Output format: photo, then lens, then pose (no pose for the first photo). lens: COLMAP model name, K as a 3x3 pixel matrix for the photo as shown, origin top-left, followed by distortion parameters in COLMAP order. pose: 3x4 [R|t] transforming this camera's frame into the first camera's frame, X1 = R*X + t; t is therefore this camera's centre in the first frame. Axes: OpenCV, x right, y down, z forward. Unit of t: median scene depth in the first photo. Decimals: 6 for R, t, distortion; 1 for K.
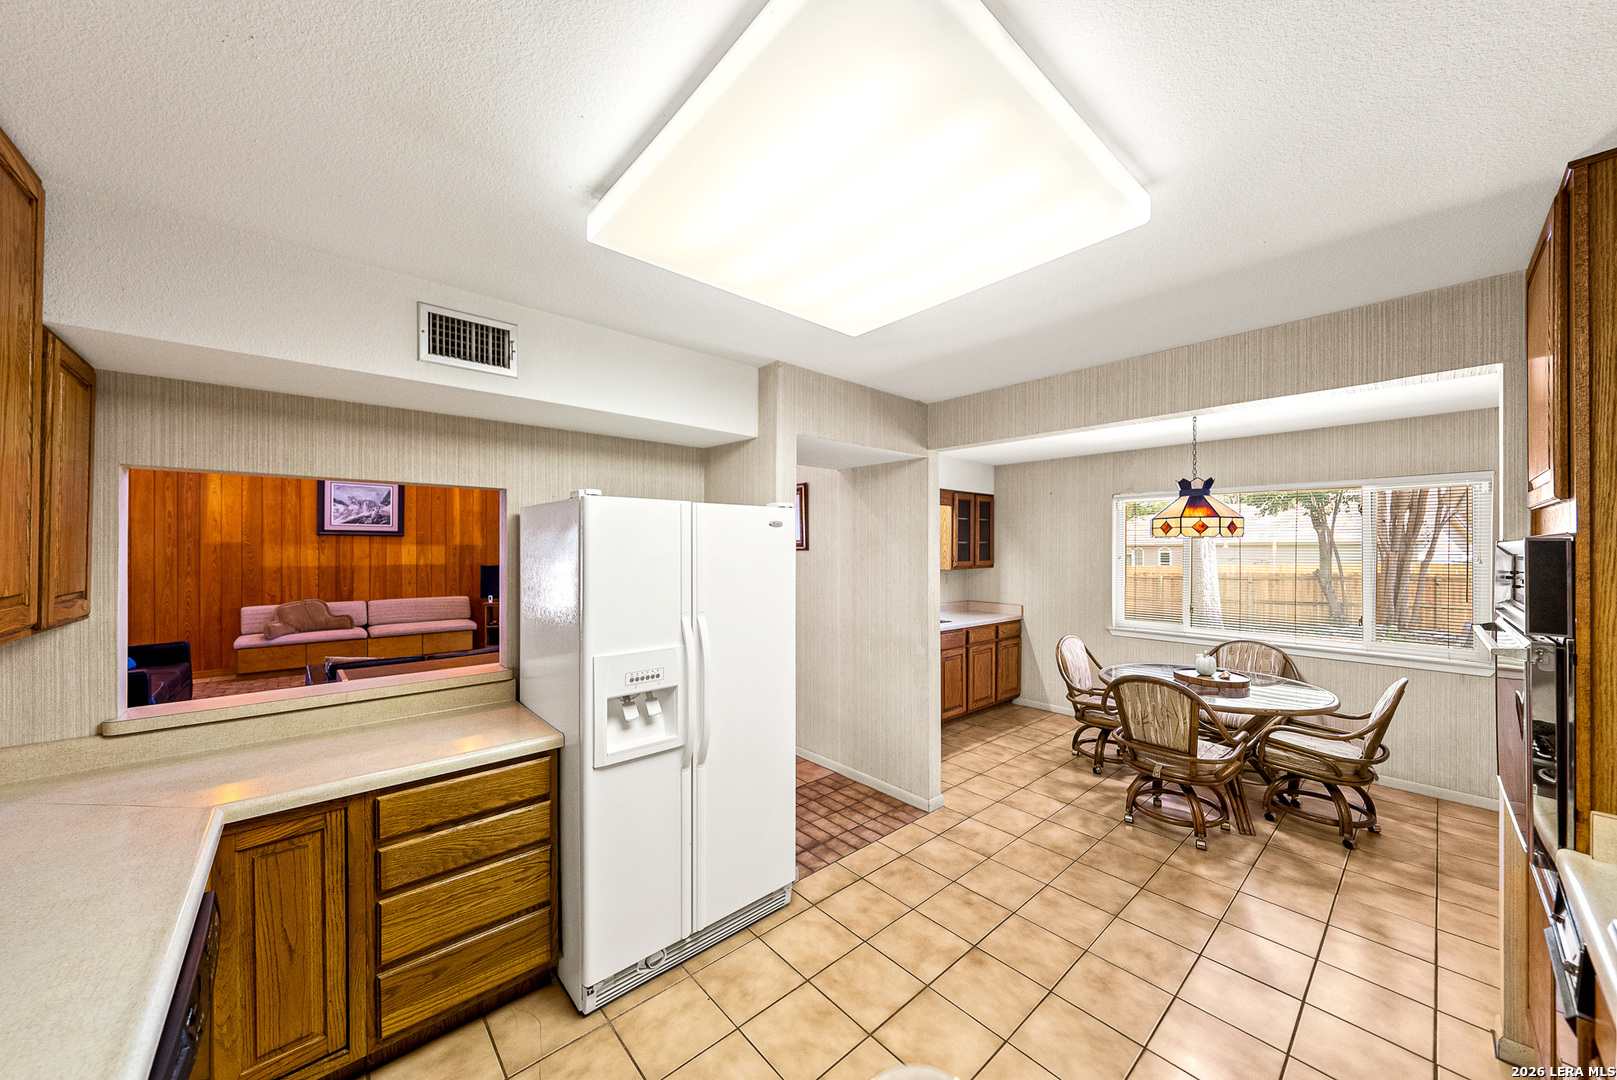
lens RADIAL K [[564.3, 0, 812.3], [0, 564.3, 542.4], [0, 0, 1]] dist [-0.005021, 0.000371]
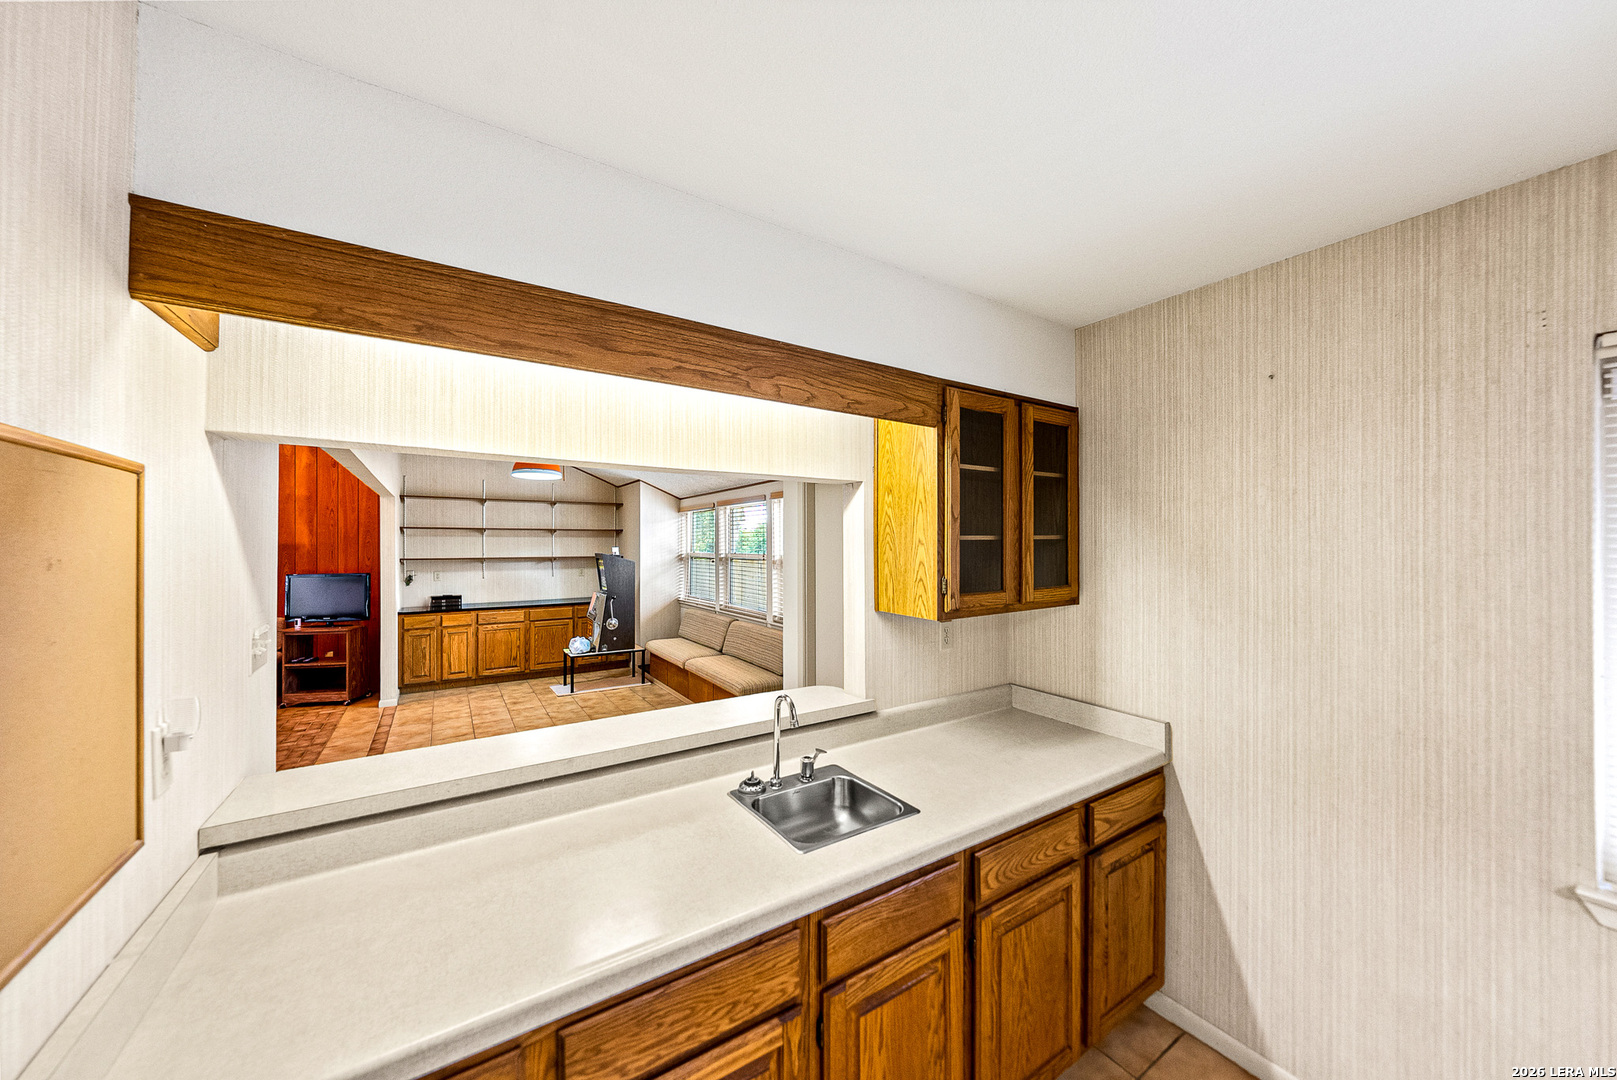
lens RADIAL K [[564.3, 0, 807.6], [0, 564.3, 534.8], [0, 0, 1]] dist [-0.005021, 0.000371]
pose [[0.987469, -0.005876, -0.157705, 0.171875], [0.005083, 0.999972, -0.005436, -0.000158], [0.157732, 0.004566, 0.987471, 0.510124]]
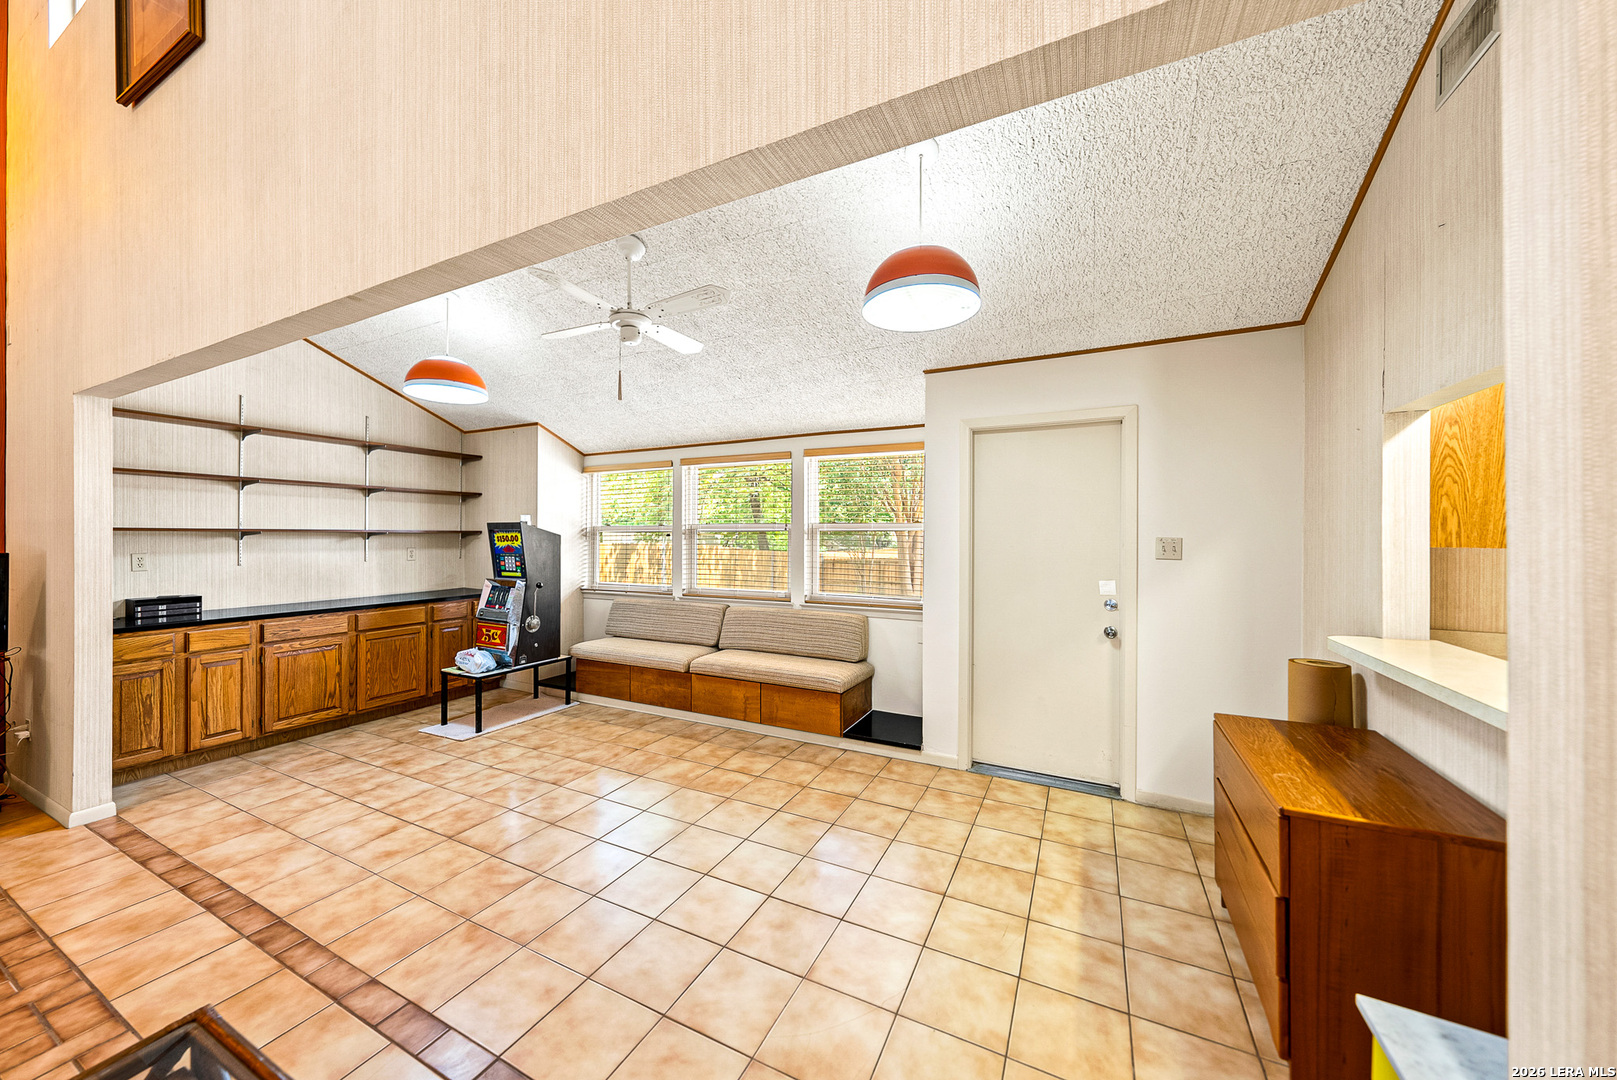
lens RADIAL K [[564.3, 0, 808.1], [0, 564.3, 529.8], [0, 0, 1]] dist [-0.005021, 0.000371]
pose [[0.930176, 0.003358, 0.367098, -0.220799], [-0.003760, 0.999993, 0.000379, 0.029756], [-0.367094, -0.001733, 0.930182, 0.656355]]
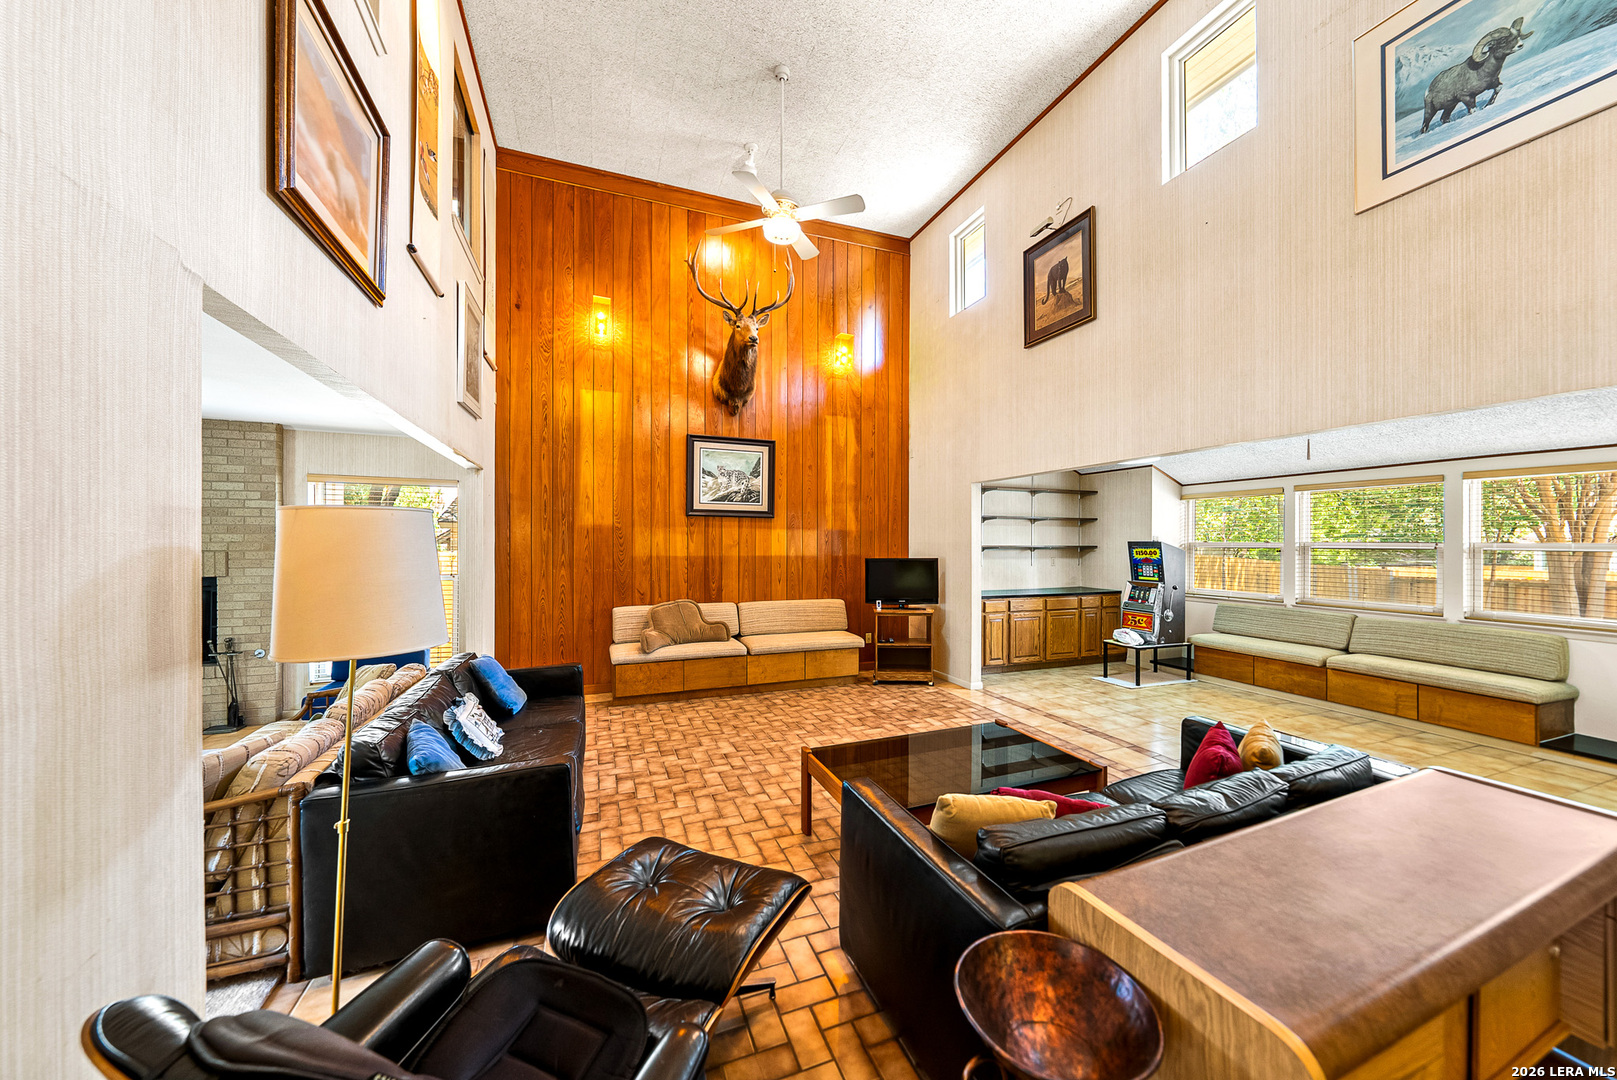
lens RADIAL K [[564.3, 0, 813.7], [0, 564.3, 536.4], [0, 0, 1]] dist [-0.005021, 0.000371]
pose [[0.935795, 0.000457, -0.352544, -0.474988], [-0.000639, 1.000000, -0.000402, 0.015970], [0.352544, 0.000601, 0.935795, 0.360201]]
